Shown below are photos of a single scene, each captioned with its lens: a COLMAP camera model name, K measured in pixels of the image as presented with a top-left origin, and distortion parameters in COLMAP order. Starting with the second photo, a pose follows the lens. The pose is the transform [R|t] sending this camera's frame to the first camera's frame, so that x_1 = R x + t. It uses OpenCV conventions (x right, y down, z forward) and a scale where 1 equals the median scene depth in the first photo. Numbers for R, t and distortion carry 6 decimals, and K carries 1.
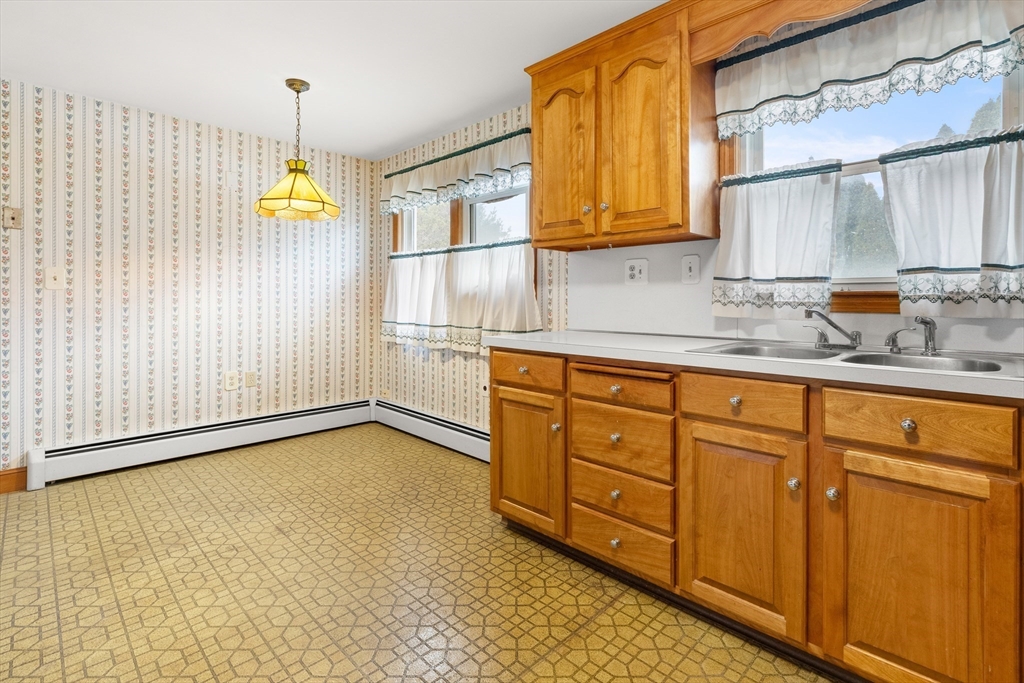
lens RADIAL K [[488.2, 0, 520.9], [0, 488.2, 304.7], [0, 0, 1]] dist [-0.004498, 0.001296]
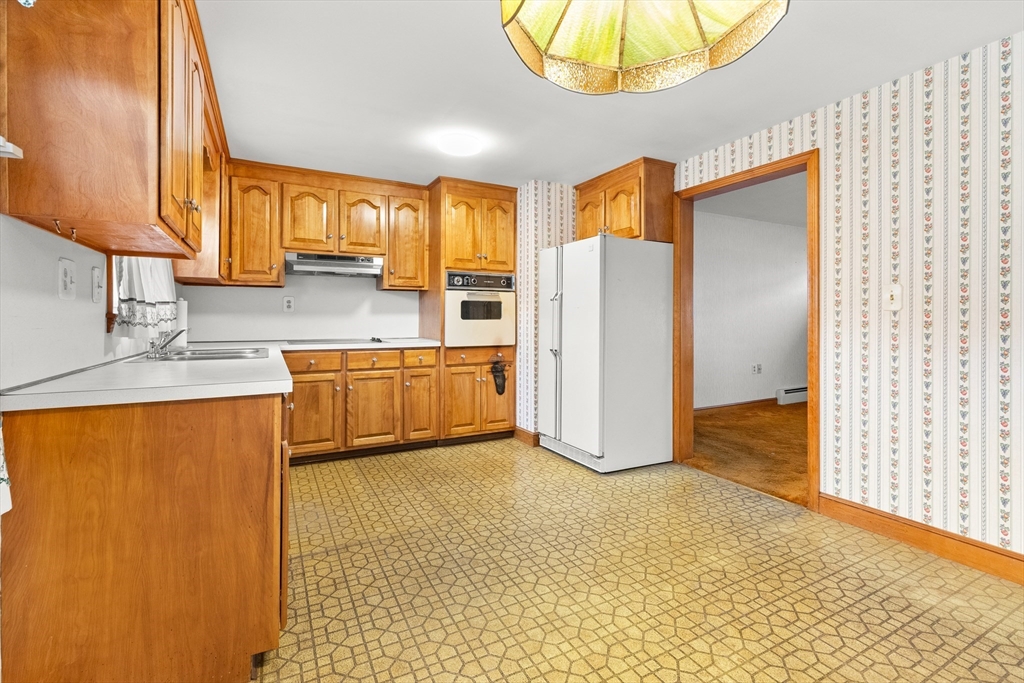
lens RADIAL K [[469.1, 0, 529.5], [0, 469.1, 317.4], [0, 0, 1]] dist [0.005360, -0.001182]
pose [[-0.961748, 0.000064, 0.273935, -0.617161], [0.001806, 0.999980, 0.006106, -0.022310], [-0.273929, 0.006367, -0.961729, 1.679297]]
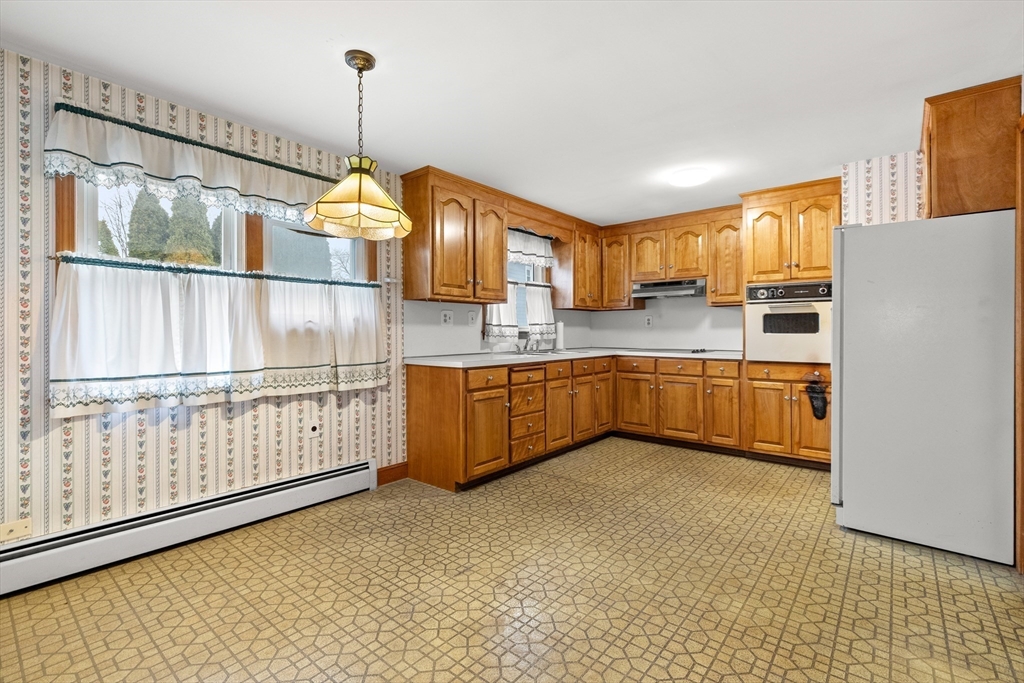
lens RADIAL K [[469.1, 0, 509.6], [0, 469.1, 333.8], [0, 0, 1]] dist [0.005360, -0.001182]
pose [[-0.089689, -0.004133, 0.995961, -1.599705], [0.012514, 0.999908, 0.005276, -0.023279], [-0.995891, 0.012937, -0.089629, 1.091031]]
